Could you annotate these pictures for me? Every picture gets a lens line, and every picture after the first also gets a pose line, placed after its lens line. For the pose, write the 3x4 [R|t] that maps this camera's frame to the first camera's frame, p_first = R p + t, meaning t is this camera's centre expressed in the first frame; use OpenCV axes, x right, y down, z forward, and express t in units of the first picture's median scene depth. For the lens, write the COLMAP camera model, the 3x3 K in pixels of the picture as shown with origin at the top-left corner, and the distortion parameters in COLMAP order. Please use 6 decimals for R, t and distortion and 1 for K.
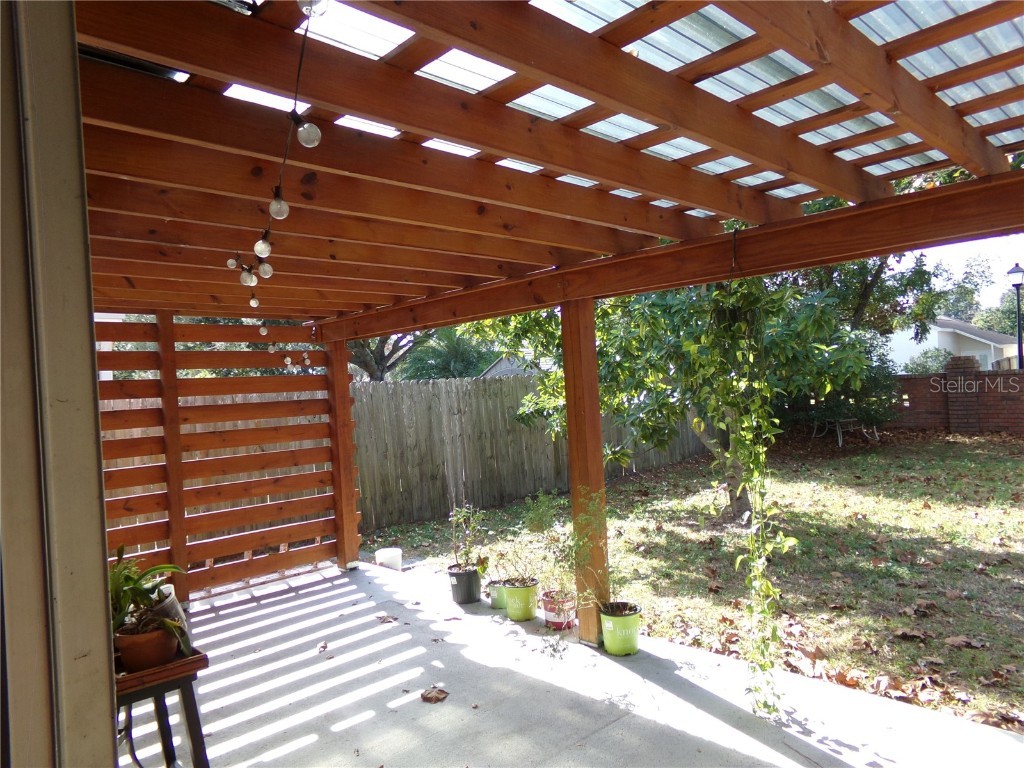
lens RADIAL K [[696.2, 0, 501.9], [0, 696.2, 386.1], [0, 0, 1]] dist [-0.040832, 0.066683]
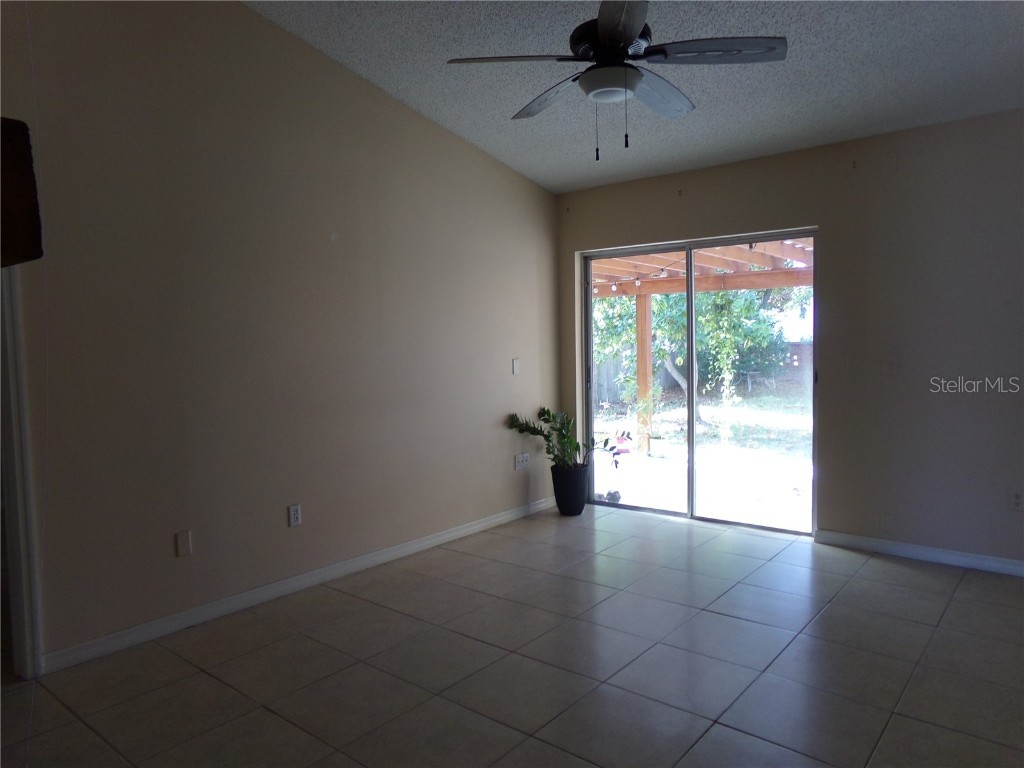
lens RADIAL K [[696.2, 0, 509.1], [0, 696.2, 382.8], [0, 0, 1]] dist [-0.040832, 0.066683]
pose [[0.991338, 0.032544, 0.127240, -0.319917], [-0.039228, 0.997959, 0.050381, 0.031511], [-0.125341, -0.054936, 0.990592, -0.606982]]
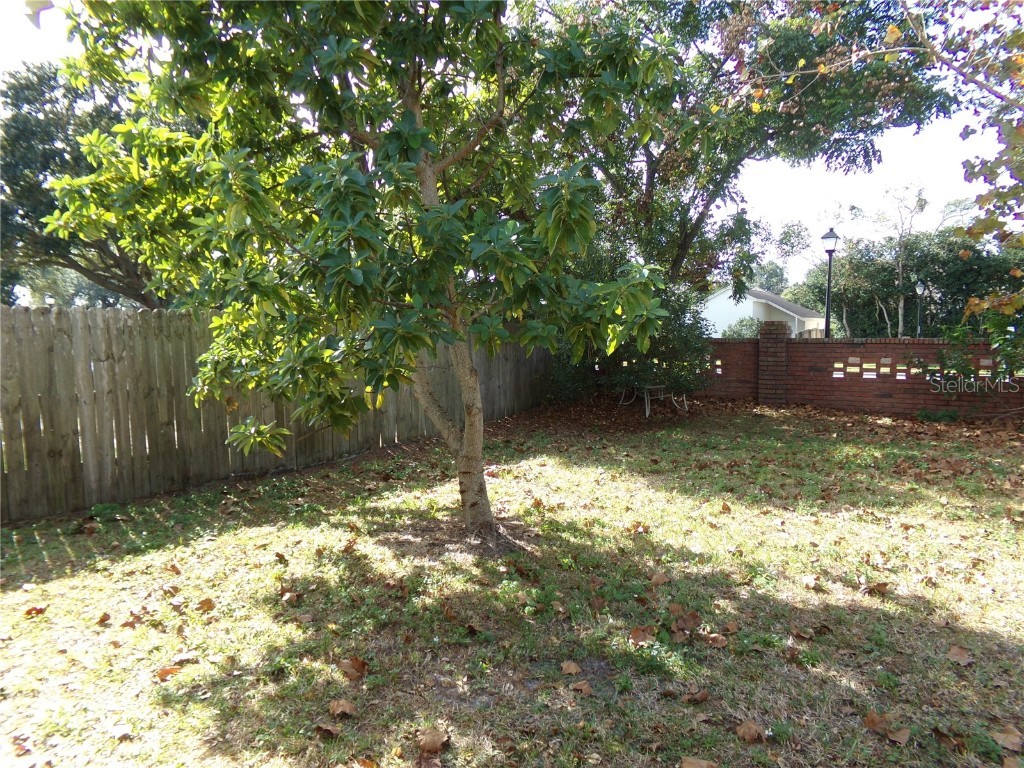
lens RADIAL K [[696.2, 0, 508.8], [0, 696.2, 379.3], [0, 0, 1]] dist [-0.040832, 0.066683]
pose [[0.972955, 0.038358, 0.227787, 0.175745], [-0.051989, 0.997179, 0.054141, 0.002703], [-0.225067, -0.064519, 0.972205, 0.280173]]
